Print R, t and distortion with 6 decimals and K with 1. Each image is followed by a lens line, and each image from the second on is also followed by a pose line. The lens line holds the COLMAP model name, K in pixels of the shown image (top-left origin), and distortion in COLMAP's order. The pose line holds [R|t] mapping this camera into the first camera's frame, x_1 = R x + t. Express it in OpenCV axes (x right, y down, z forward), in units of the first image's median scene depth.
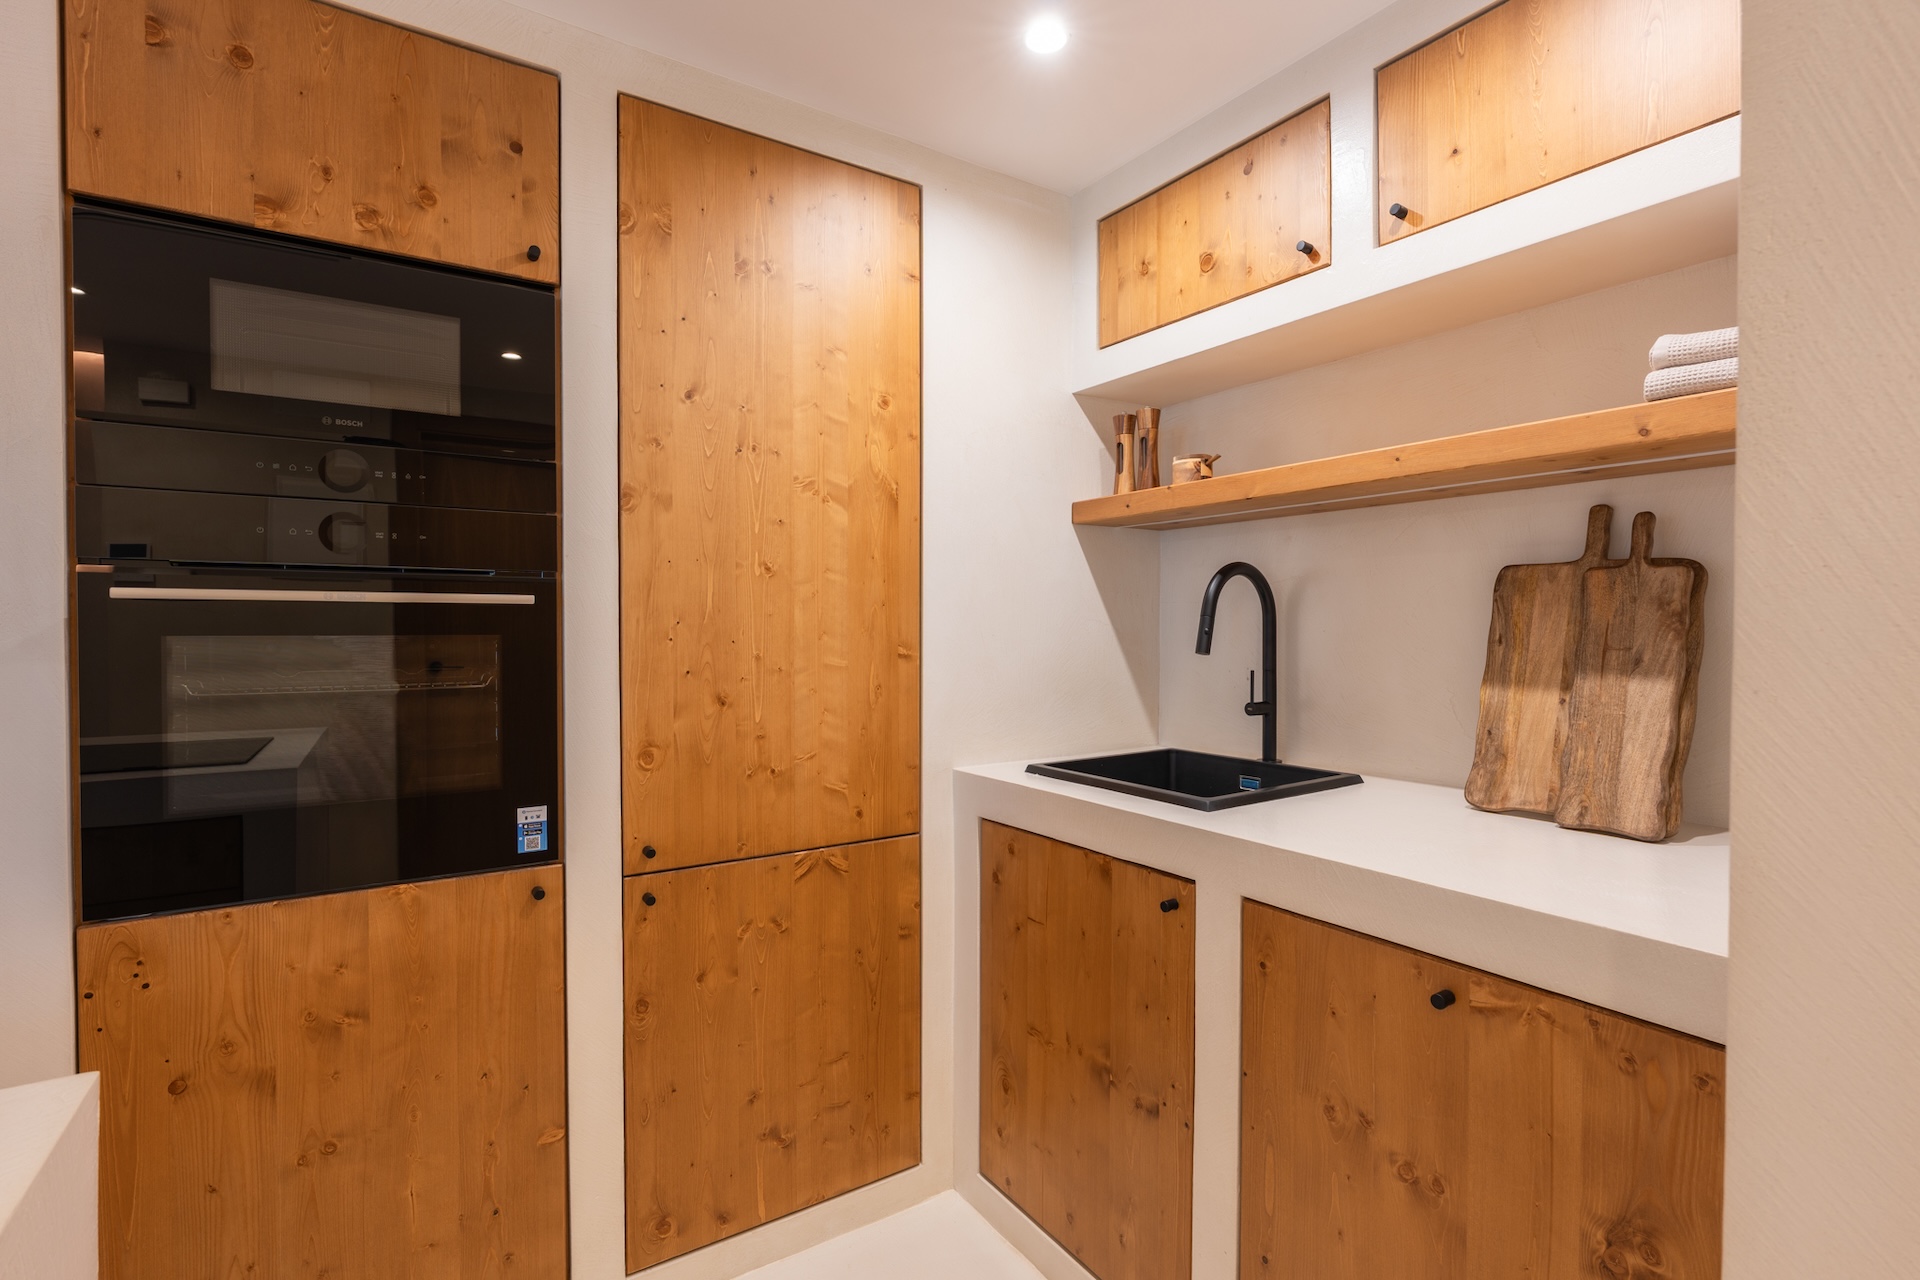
lens RADIAL K [[879.5, 0, 960.0], [0, 879.5, 640.0], [0, 0, 1]] dist [-0.008249, 0.001716]
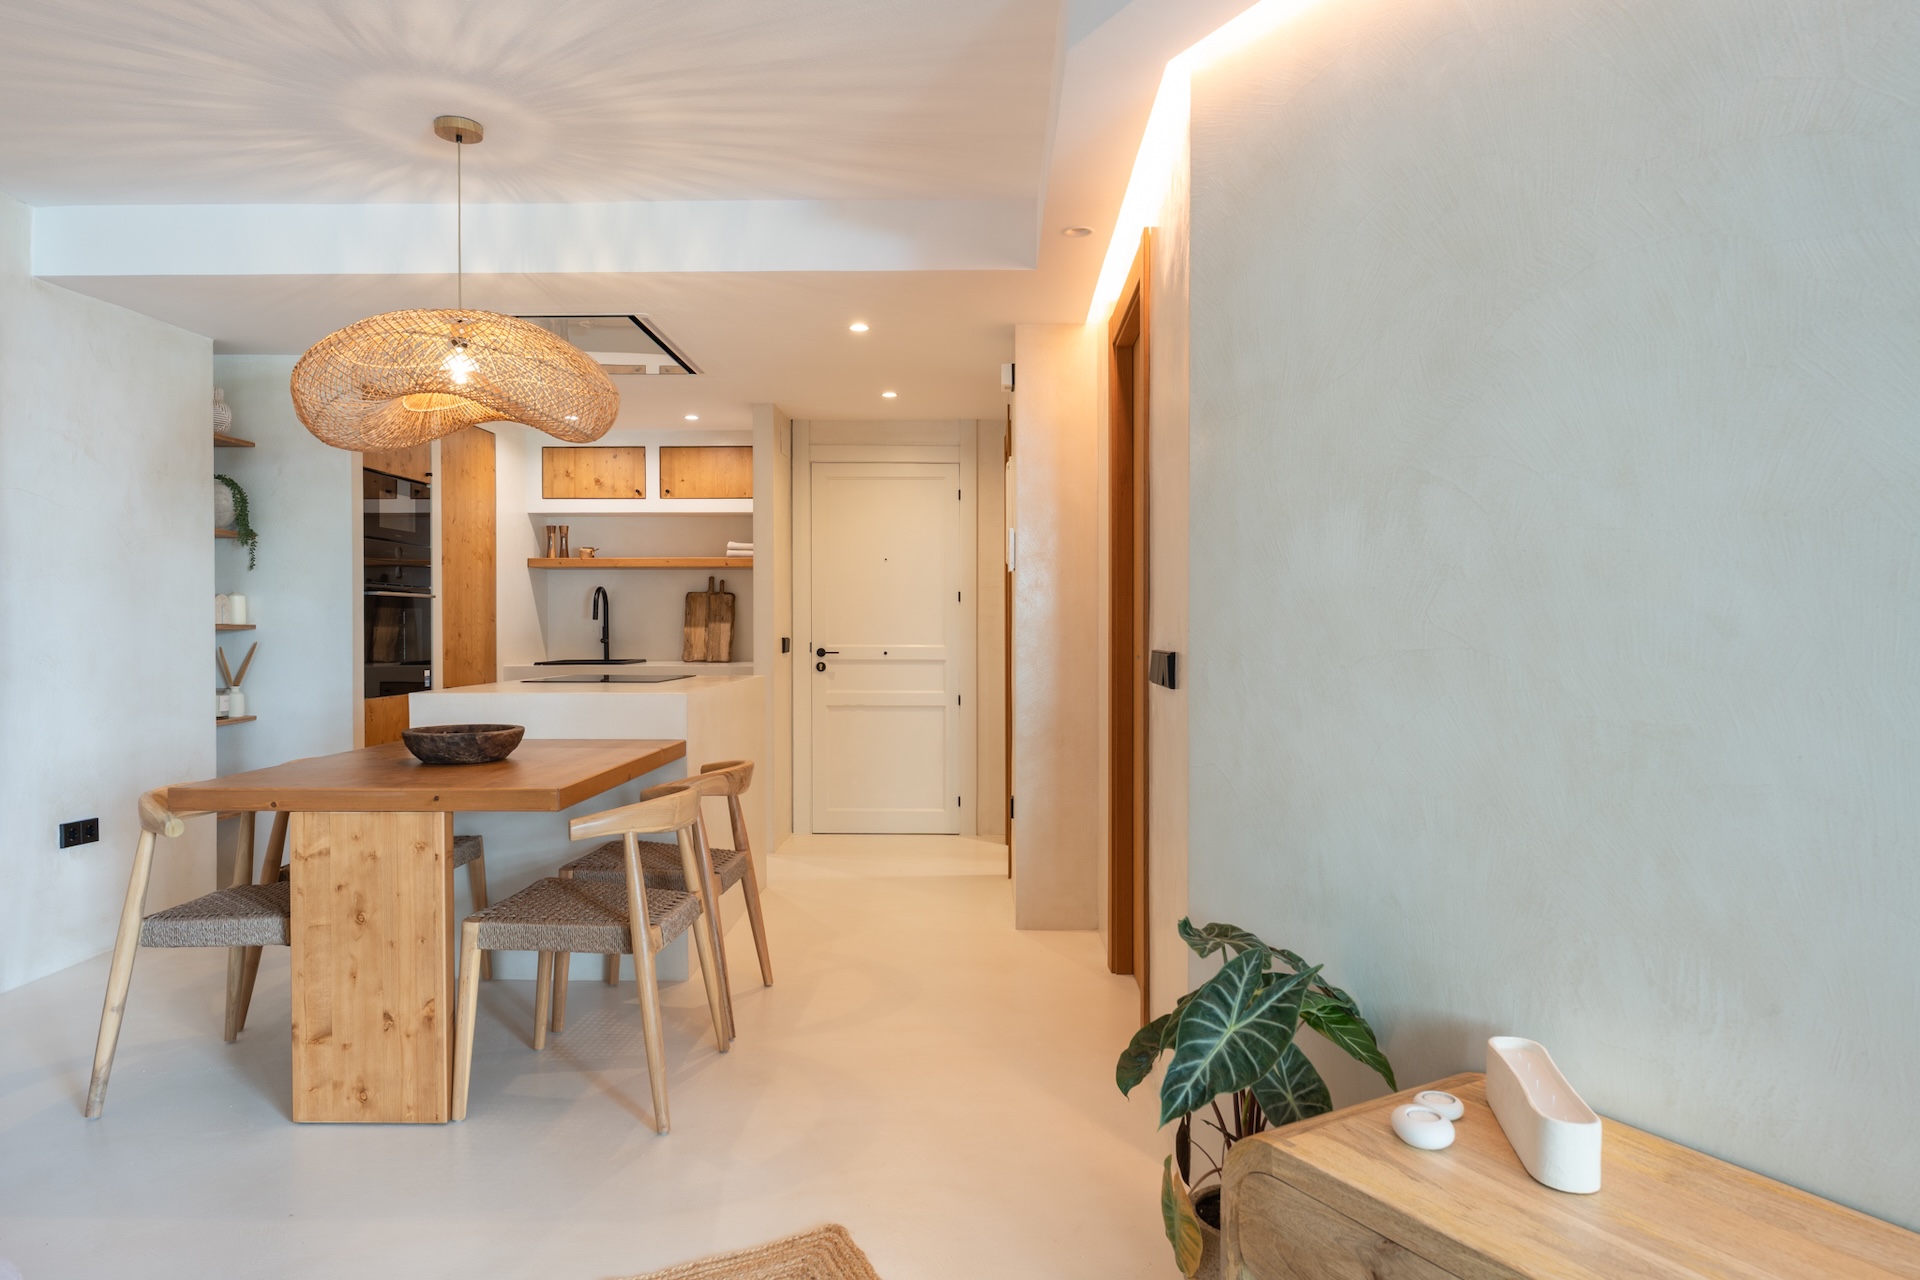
lens RADIAL K [[1164.3, 0, 960.0], [0, 1164.3, 640.0], [0, 0, 1]] dist [0.001440, -0.001100]
pose [[0.571178, -0.009879, 0.820767, -2.471195], [0.015472, 0.999879, 0.001267, 0.110648], [-0.820680, 0.011975, 0.571262, -2.429553]]
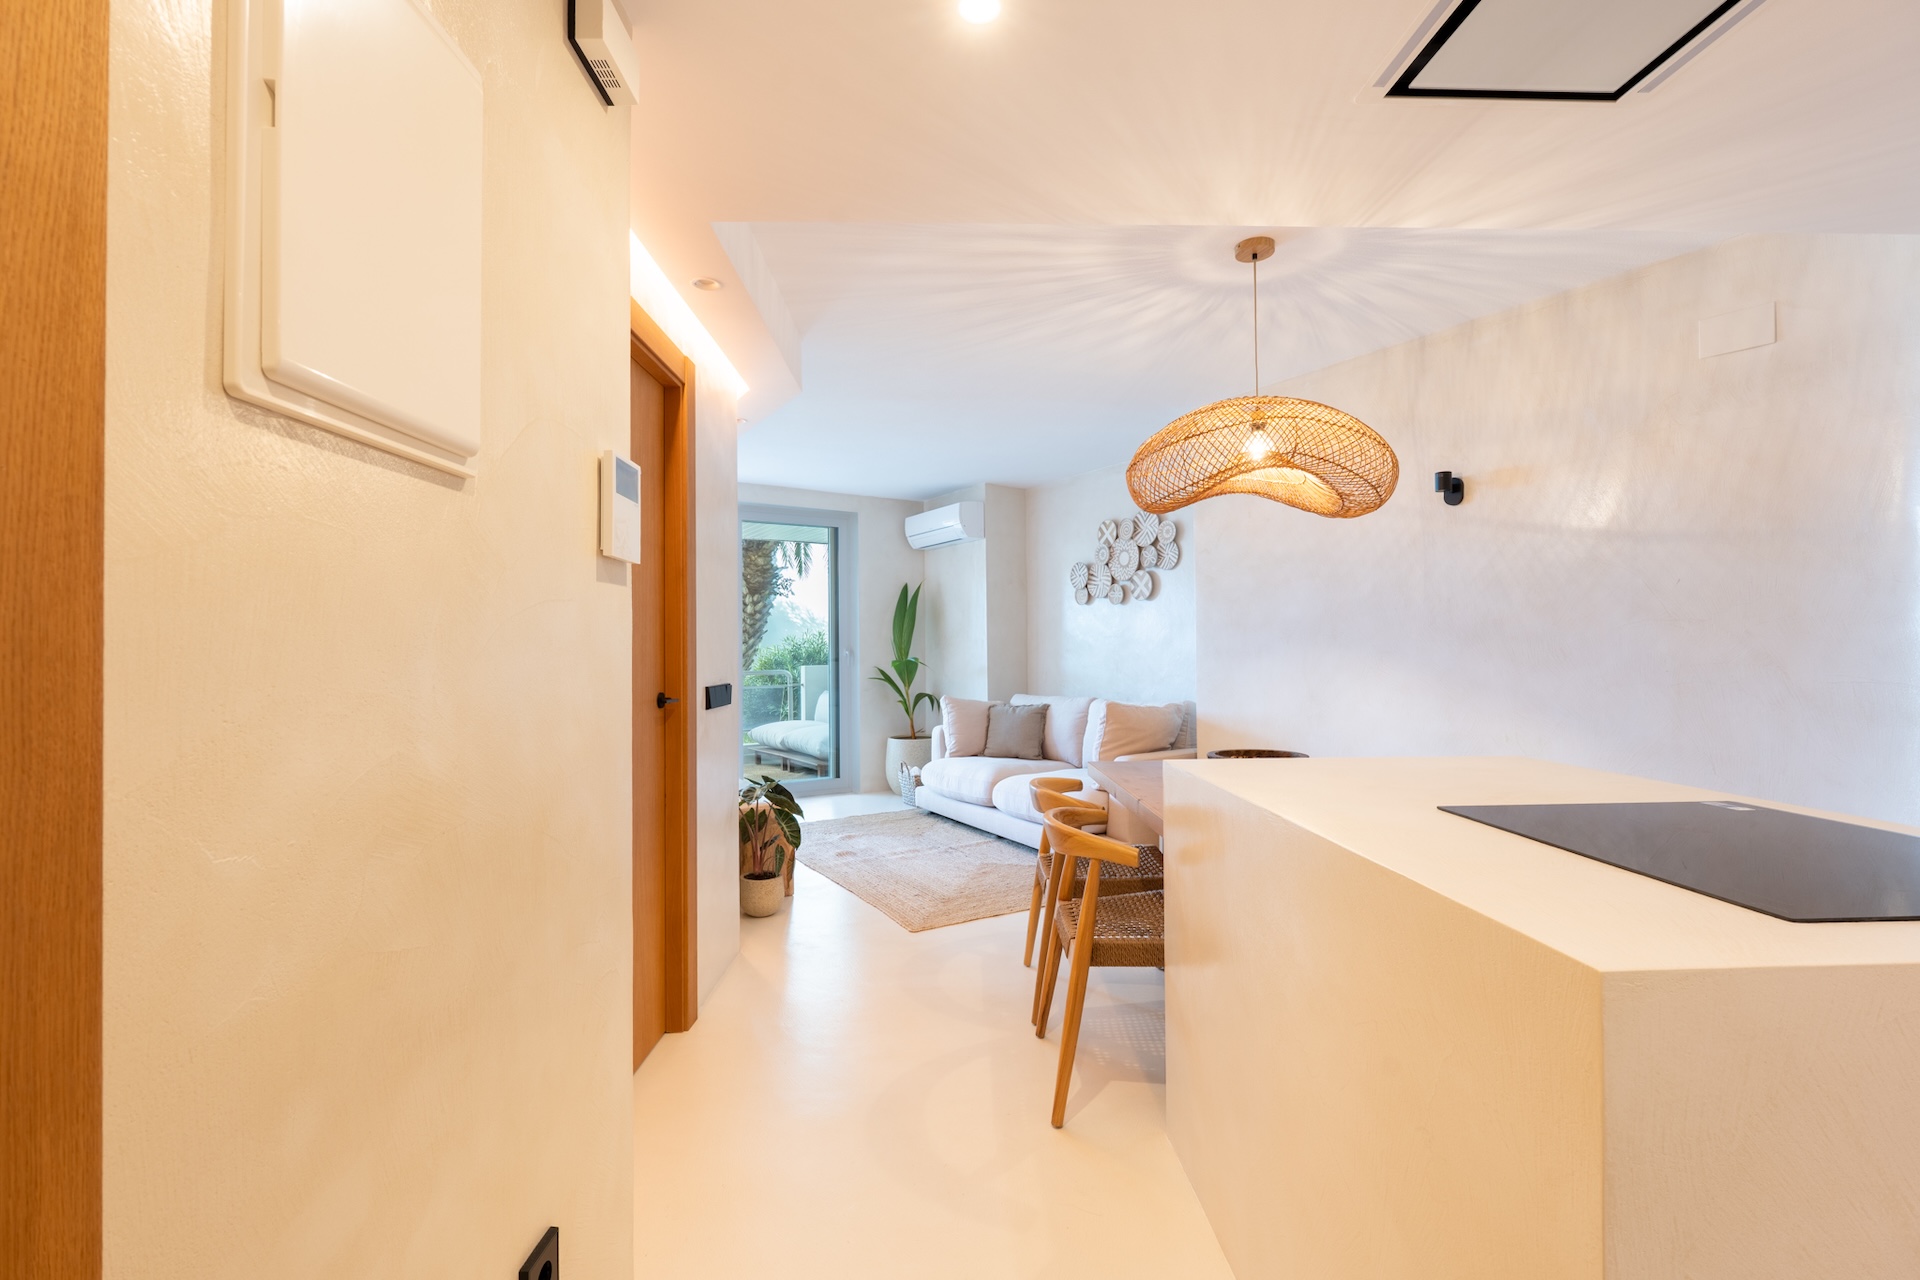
lens RADIAL K [[834.4, 0, 960.0], [0, 834.4, 640.0], [0, 0, 1]] dist [-0.002921, -0.000280]
pose [[-0.527638, -0.009702, -0.849414, 0.508050], [-0.008051, 0.999947, -0.006420, 0.035794], [0.849431, 0.003451, -0.527688, -0.153057]]
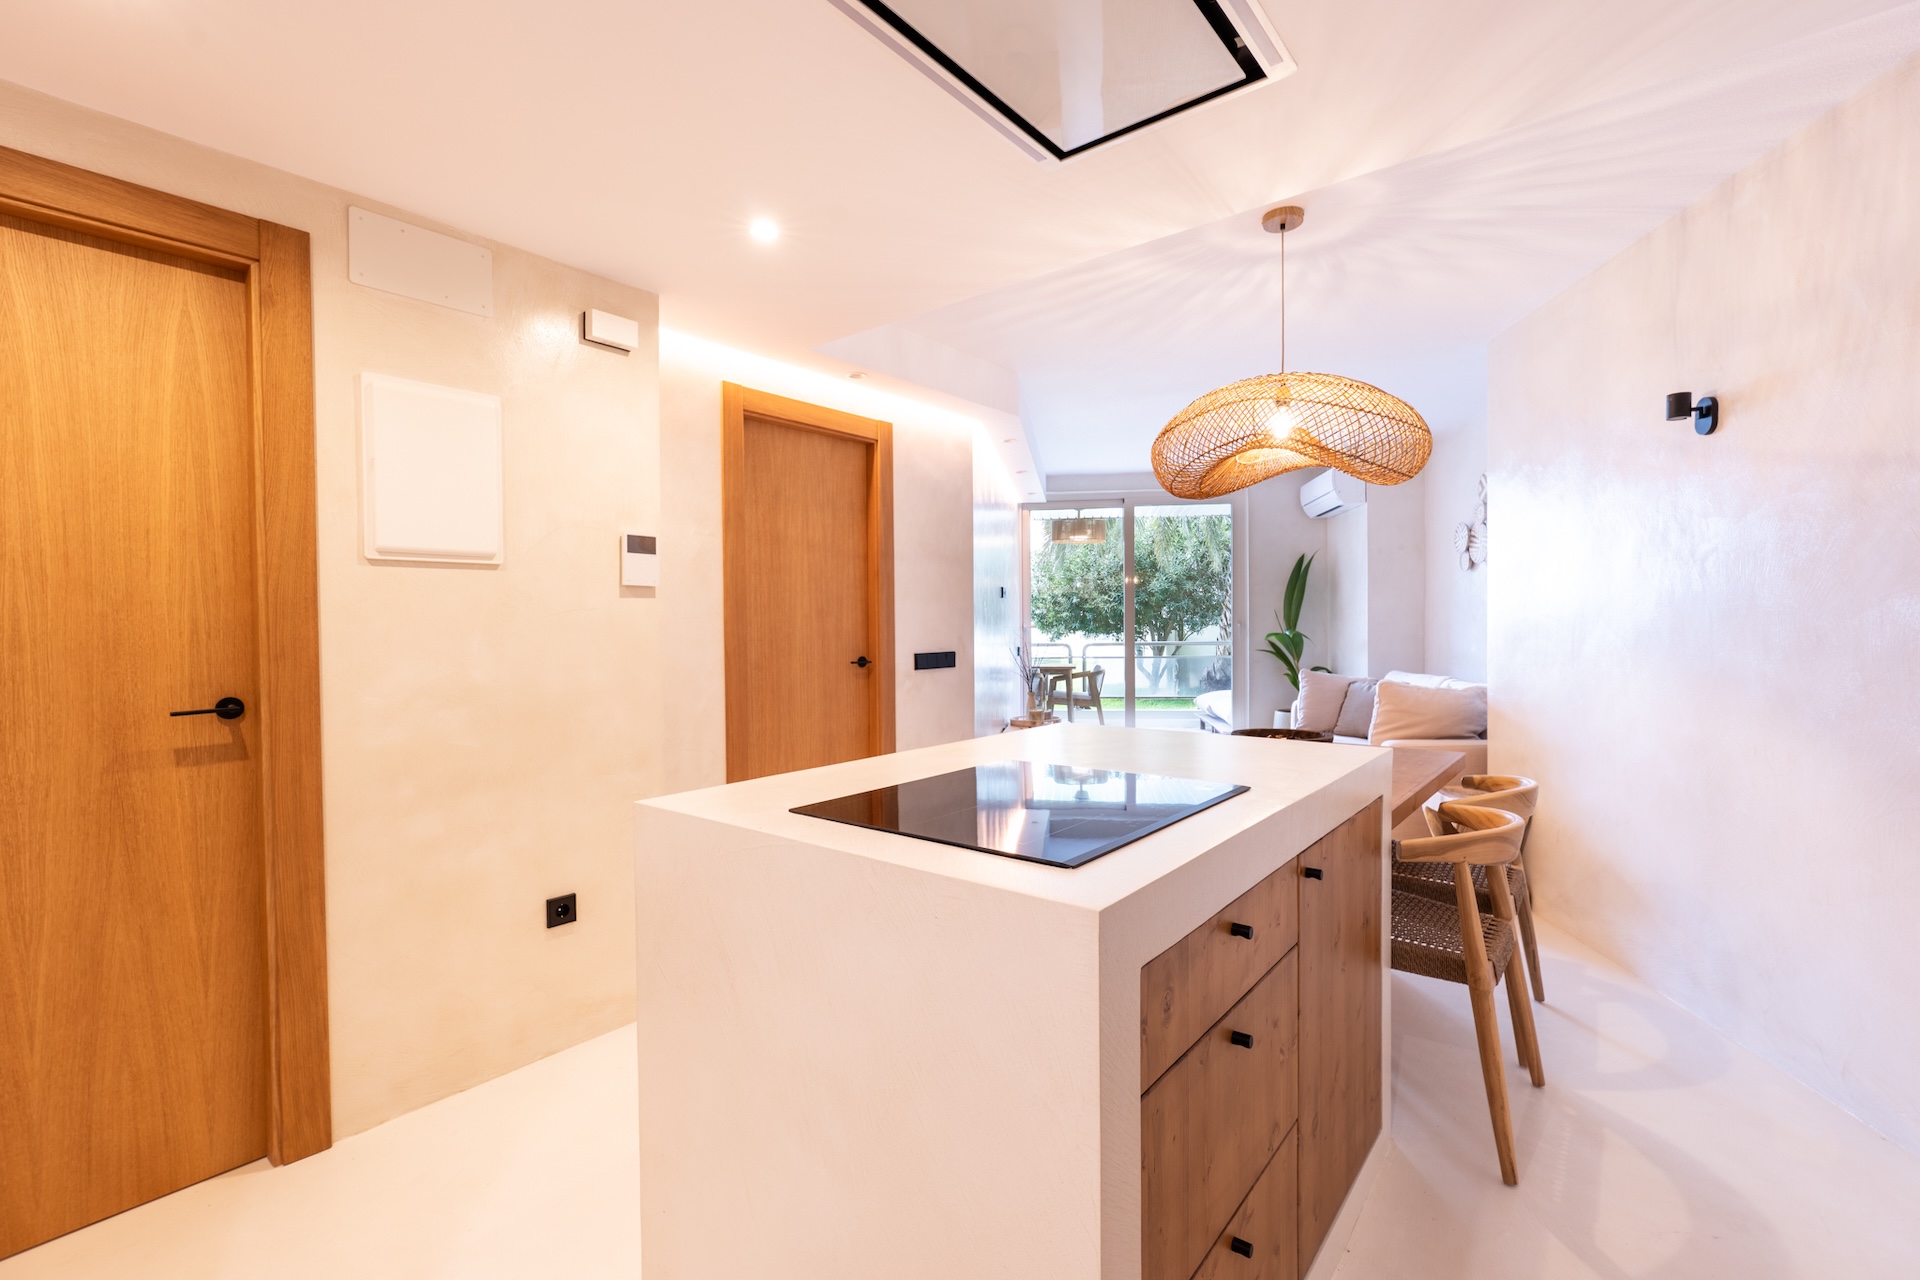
lens RADIAL K [[831.5, 0, 960.0], [0, 831.5, 640.0], [0, 0, 1]] dist [0.000239, 0.000258]
pose [[-0.952976, 0.010768, -0.302854, -0.139135], [0.000313, 0.999403, 0.034550, 0.001821], [0.303046, 0.032831, -0.952410, 0.889892]]
